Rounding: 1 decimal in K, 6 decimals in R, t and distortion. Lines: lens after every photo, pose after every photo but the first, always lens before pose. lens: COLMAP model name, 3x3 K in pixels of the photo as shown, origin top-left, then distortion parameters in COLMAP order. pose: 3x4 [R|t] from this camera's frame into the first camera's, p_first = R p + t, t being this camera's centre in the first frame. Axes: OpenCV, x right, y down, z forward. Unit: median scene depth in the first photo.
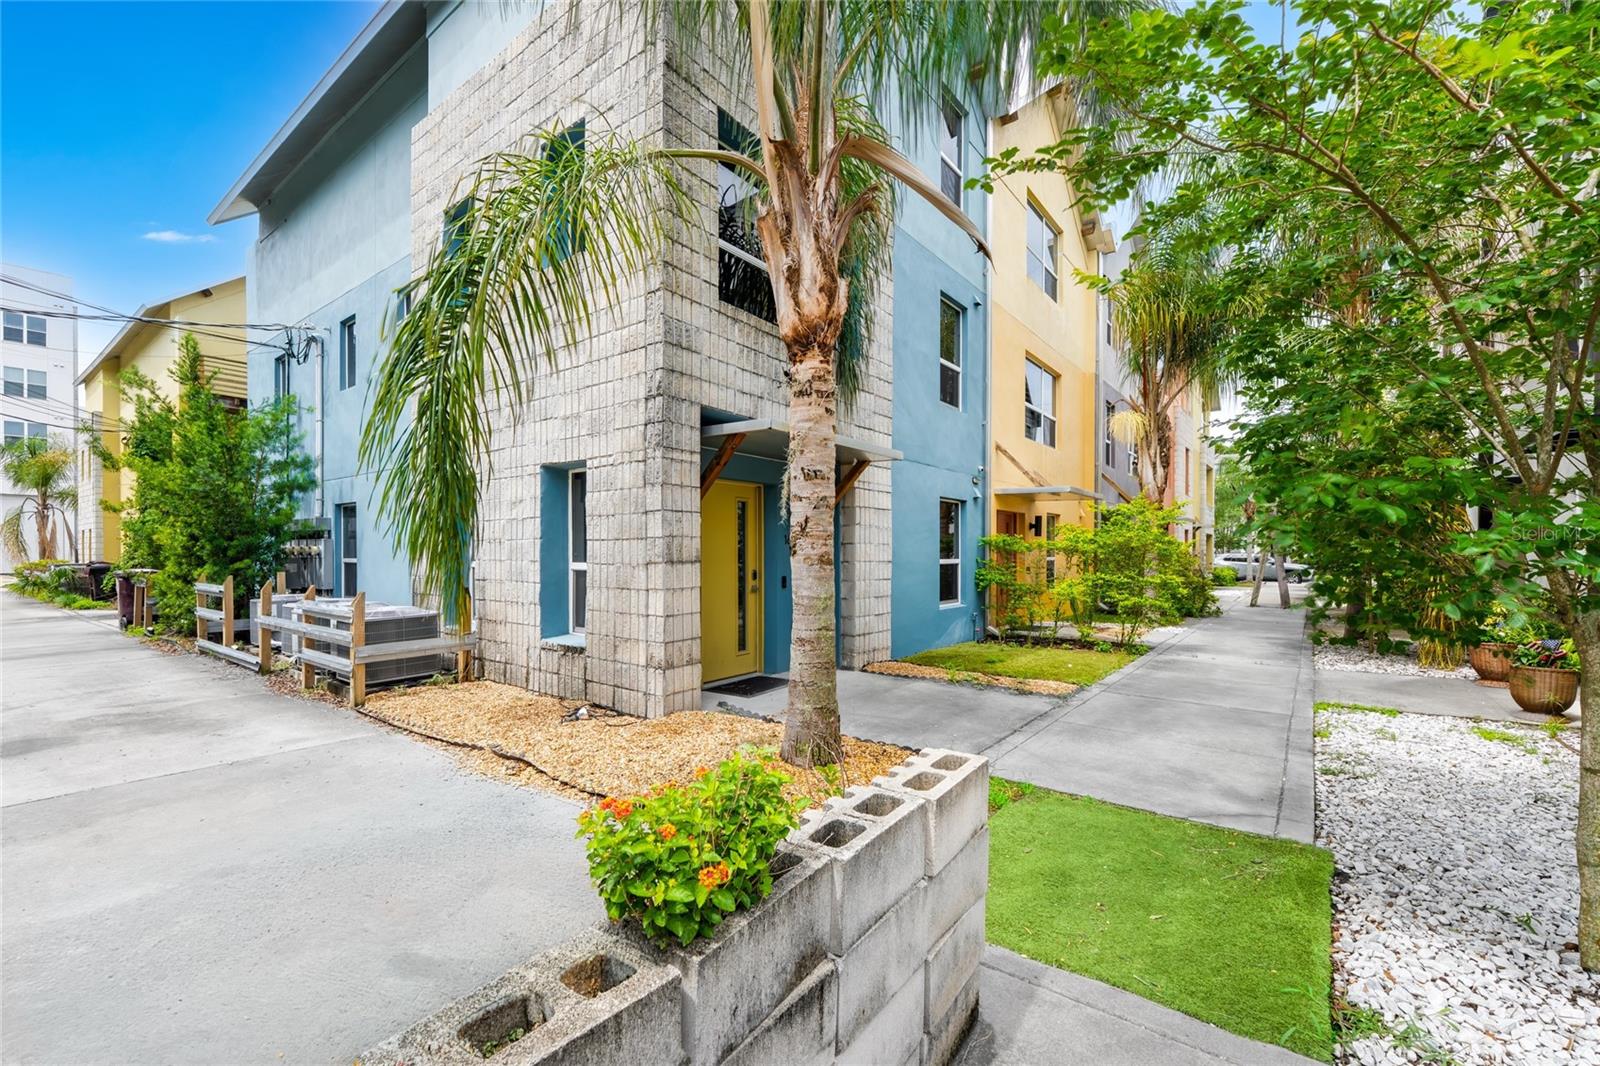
lens RADIAL K [[668.0, 0, 802.5], [0, 668.0, 547.4], [0, 0, 1]] dist [-0.000739, 0.000227]
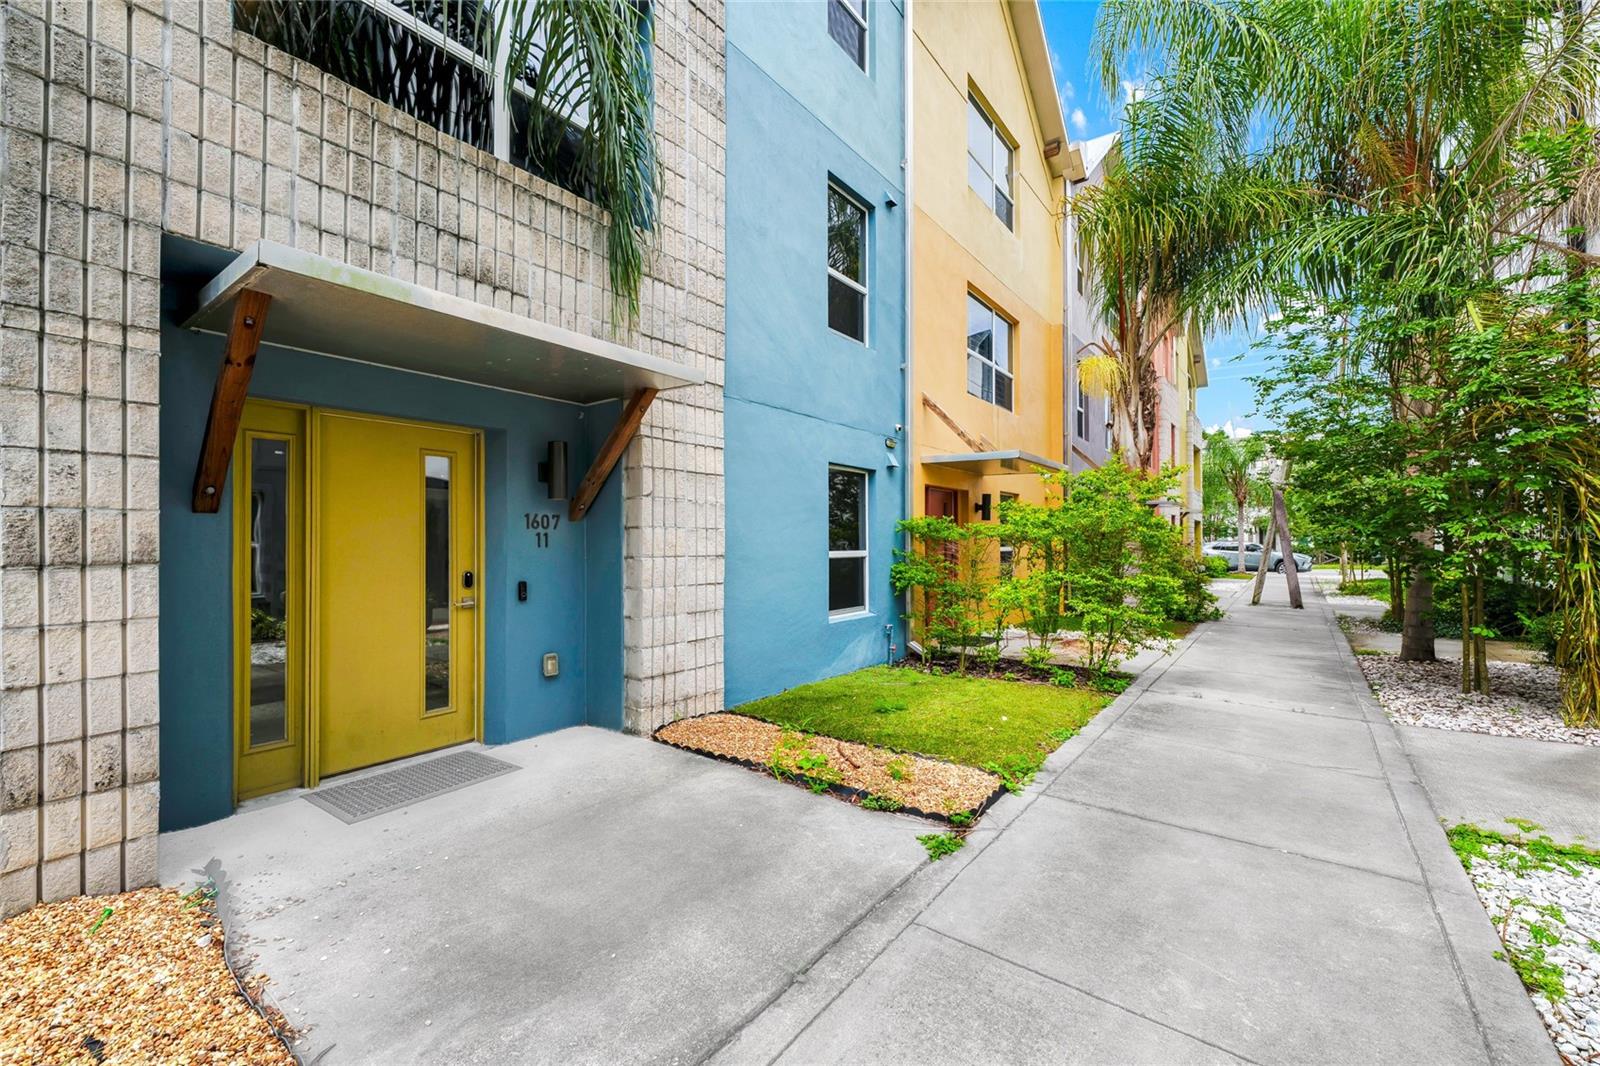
lens RADIAL K [[636.6, 0, 796.6], [0, 636.6, 528.2], [0, 0, 1]] dist [-0.001821, -0.000546]
pose [[0.999963, -0.003858, -0.007687, 0.160213], [0.003748, 0.999892, -0.014232, 0.002615], [0.007741, 0.014203, 0.999869, 0.300065]]
